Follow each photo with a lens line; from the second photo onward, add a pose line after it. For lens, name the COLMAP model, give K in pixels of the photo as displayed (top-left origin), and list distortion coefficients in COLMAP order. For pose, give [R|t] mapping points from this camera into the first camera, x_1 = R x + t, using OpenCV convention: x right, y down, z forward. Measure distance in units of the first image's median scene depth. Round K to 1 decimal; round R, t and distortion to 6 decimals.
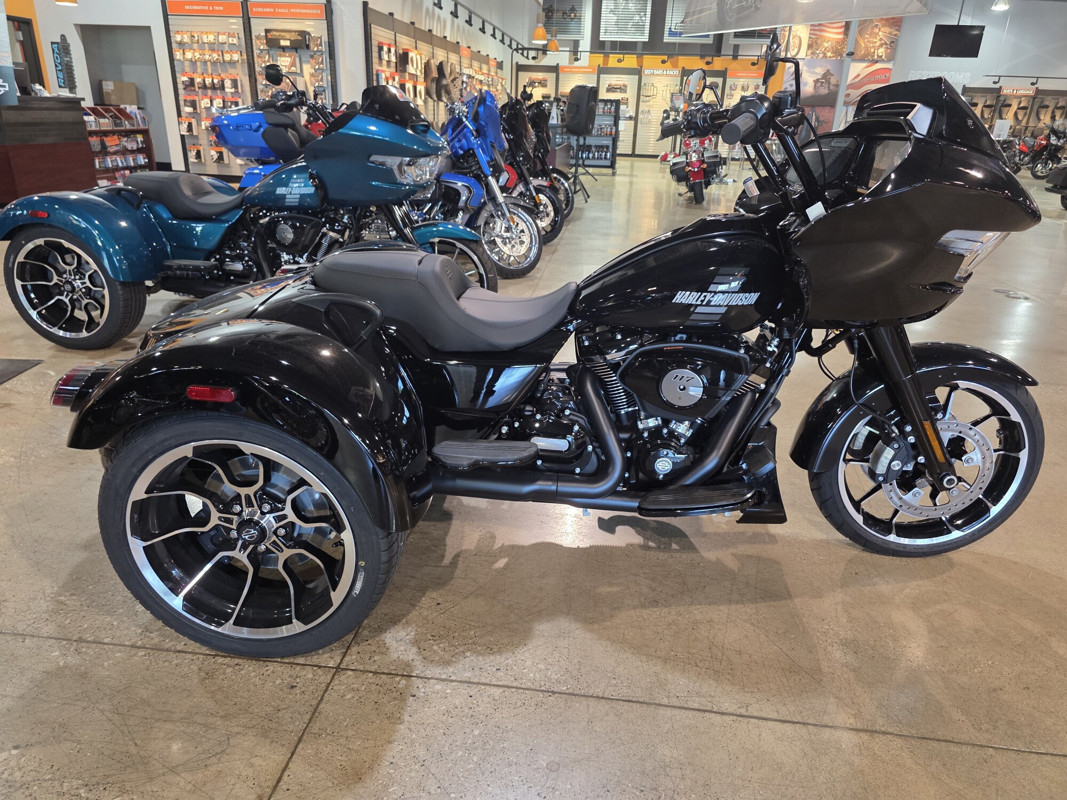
lens RADIAL K [[730.8, 0, 519.7], [0, 730.8, 402.3], [0, 0, 1]] dist [0.020326, -0.035802]
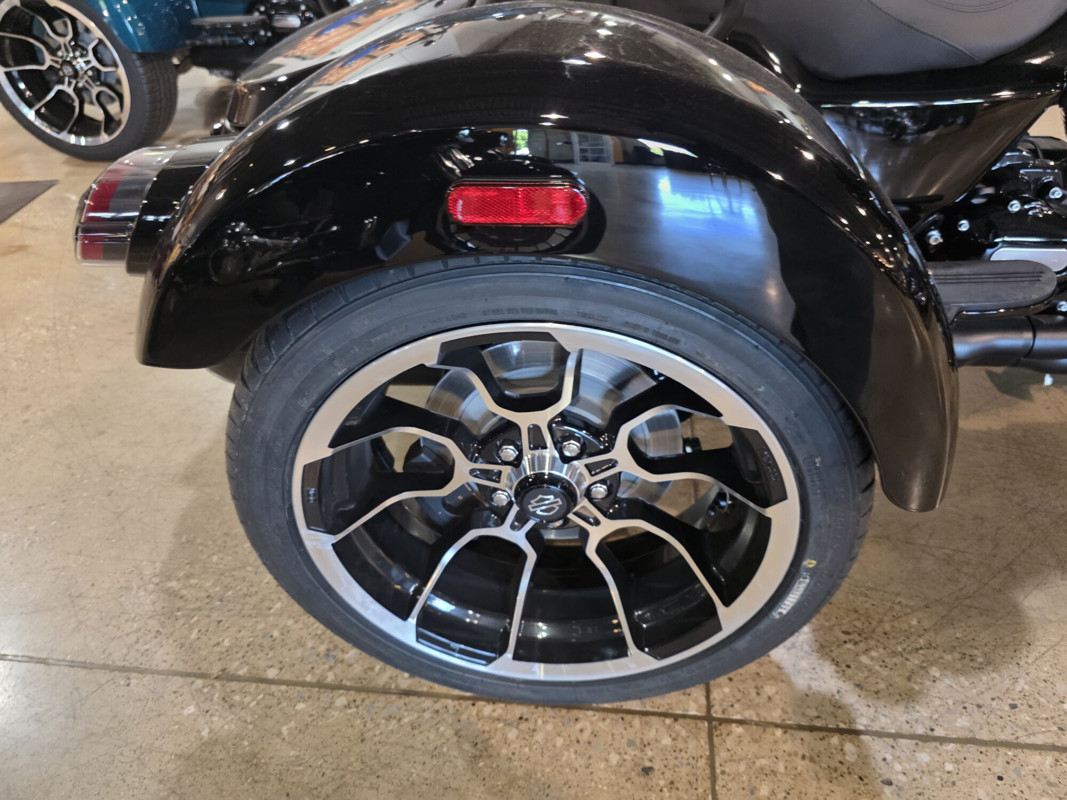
lens RADIAL K [[730.8, 0, 519.7], [0, 730.8, 402.3], [0, 0, 1]] dist [0.020326, -0.035802]
pose [[0.996602, -0.058156, -0.058331, -0.338469], [0.071621, 0.961594, 0.264968, -0.010173], [0.040681, -0.268245, 0.962491, 0.537118]]
